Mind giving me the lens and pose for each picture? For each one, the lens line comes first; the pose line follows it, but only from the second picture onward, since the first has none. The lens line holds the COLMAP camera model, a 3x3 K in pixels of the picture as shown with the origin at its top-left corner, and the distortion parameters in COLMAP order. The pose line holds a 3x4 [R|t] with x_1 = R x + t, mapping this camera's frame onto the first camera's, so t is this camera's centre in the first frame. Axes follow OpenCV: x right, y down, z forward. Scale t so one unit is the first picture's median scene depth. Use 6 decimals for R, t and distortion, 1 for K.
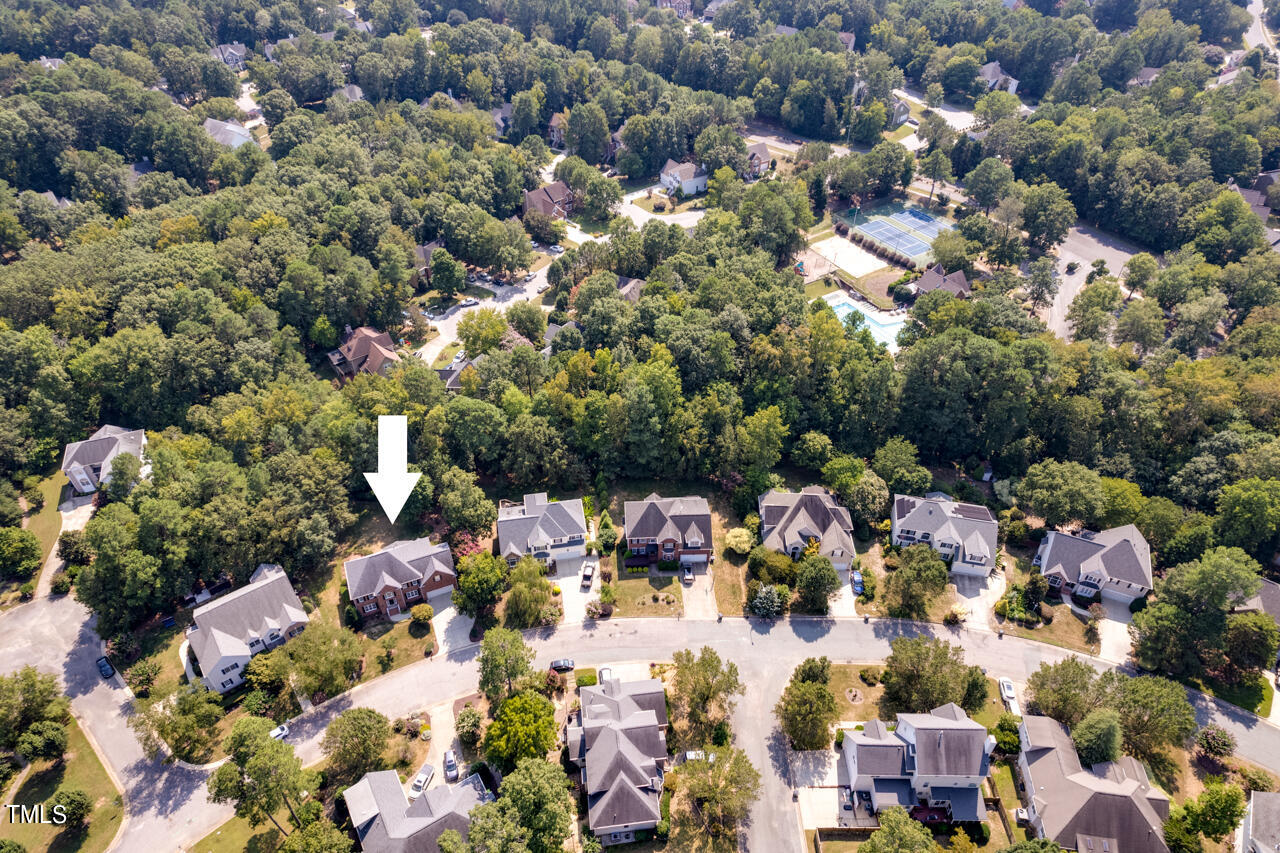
lens RADIAL K [[815.8, 0, 639.2], [0, 815.8, 435.3], [0, 0, 1]] dist [0.070358, -0.051677]
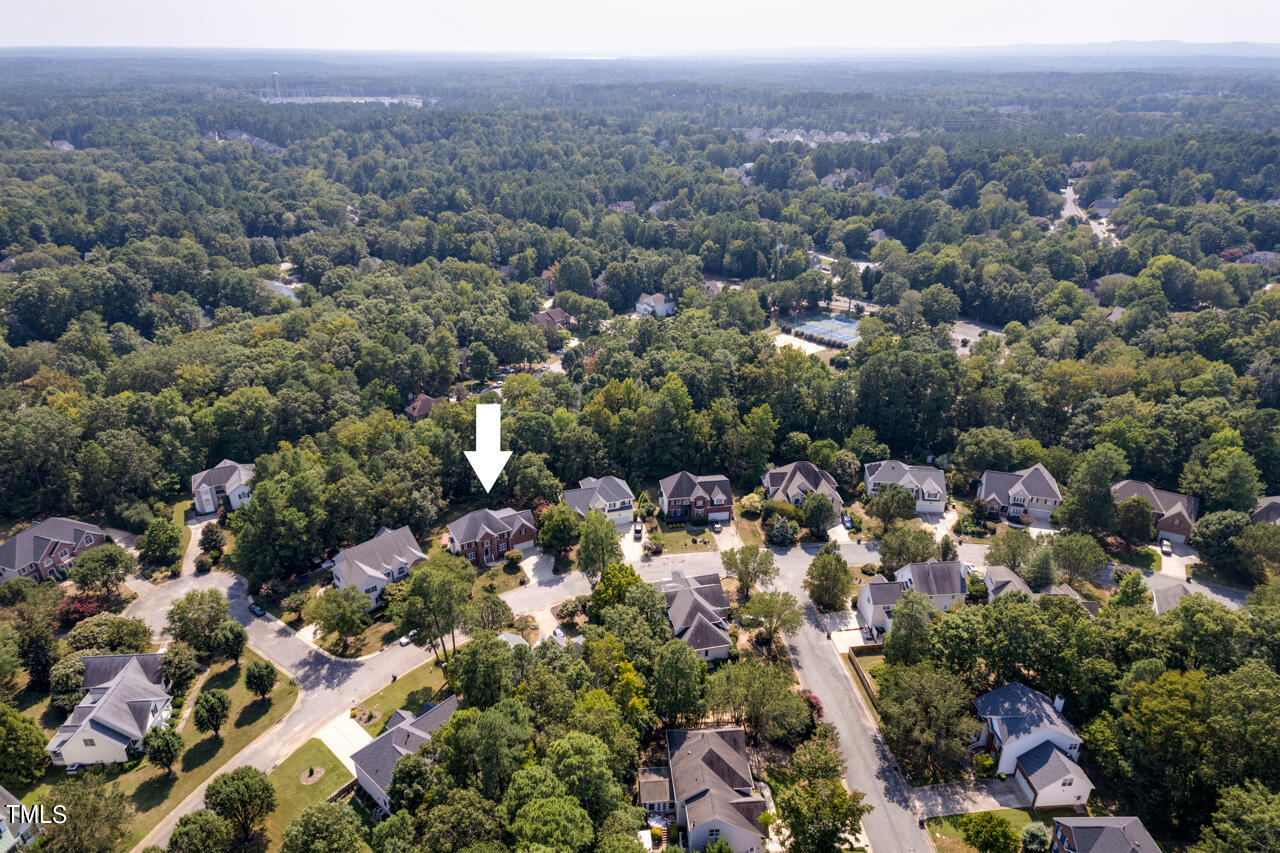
lens RADIAL K [[815.8, 0, 638.6], [0, 815.8, 430.6], [0, 0, 1]] dist [0.070358, -0.051677]
pose [[0.994481, -0.050308, 0.092073, -0.115787], [0.073402, 0.960639, -0.267927, 0.244901], [-0.074970, 0.273206, 0.959030, -0.168345]]
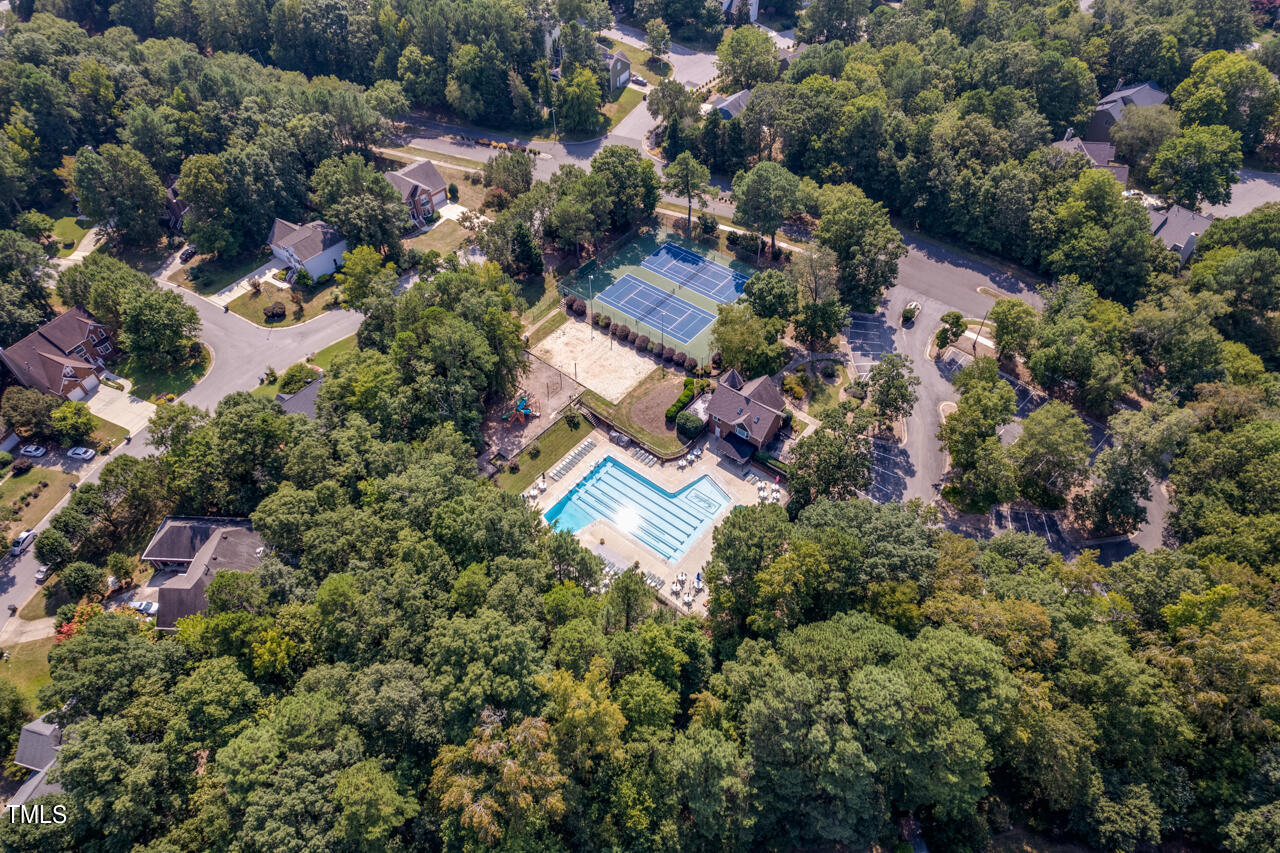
lens RADIAL K [[810.5, 0, 654.1], [0, 810.5, 425.1], [0, 0, 1]] dist [0.057533, -0.022474]
pose [[0.941481, -0.252674, 0.223090, 0.155680], [0.225506, 0.964092, 0.140265, -0.262241], [-0.250520, -0.081749, 0.964654, 0.408759]]
